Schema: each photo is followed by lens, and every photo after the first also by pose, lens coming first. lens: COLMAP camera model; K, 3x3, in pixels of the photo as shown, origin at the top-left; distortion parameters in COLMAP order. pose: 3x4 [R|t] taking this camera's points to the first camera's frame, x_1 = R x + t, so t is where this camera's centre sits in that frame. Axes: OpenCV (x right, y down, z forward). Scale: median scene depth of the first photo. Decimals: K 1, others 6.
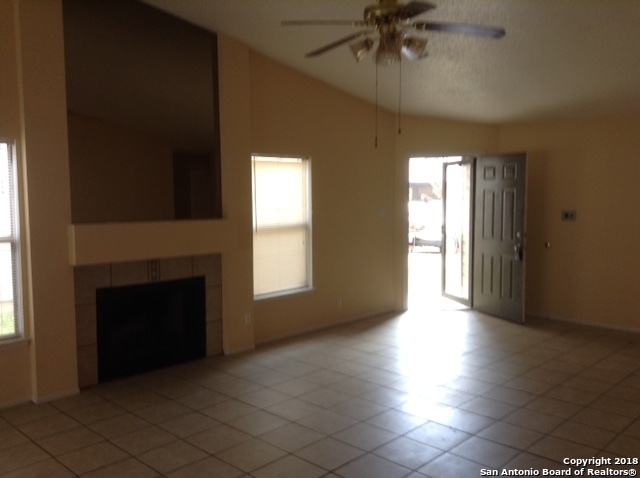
lens RADIAL K [[590.7, 0, 320.0], [0, 590.7, 239.0], [0, 0, 1]] dist [0.094600, -0.002728]
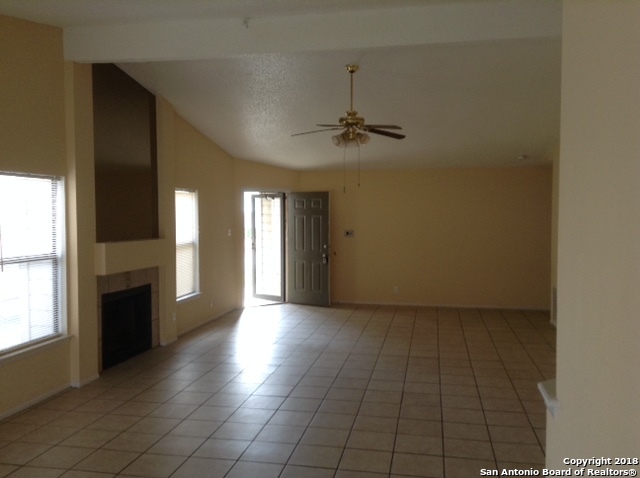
lens RADIAL K [[590.7, 0, 320.0], [0, 590.7, 239.0], [0, 0, 1]] dist [0.094600, -0.002728]
pose [[0.832341, -0.019757, 0.553912, -0.572532], [0.042635, 0.998686, -0.028445, 0.017671], [-0.552622, 0.047292, 0.832089, -0.250958]]
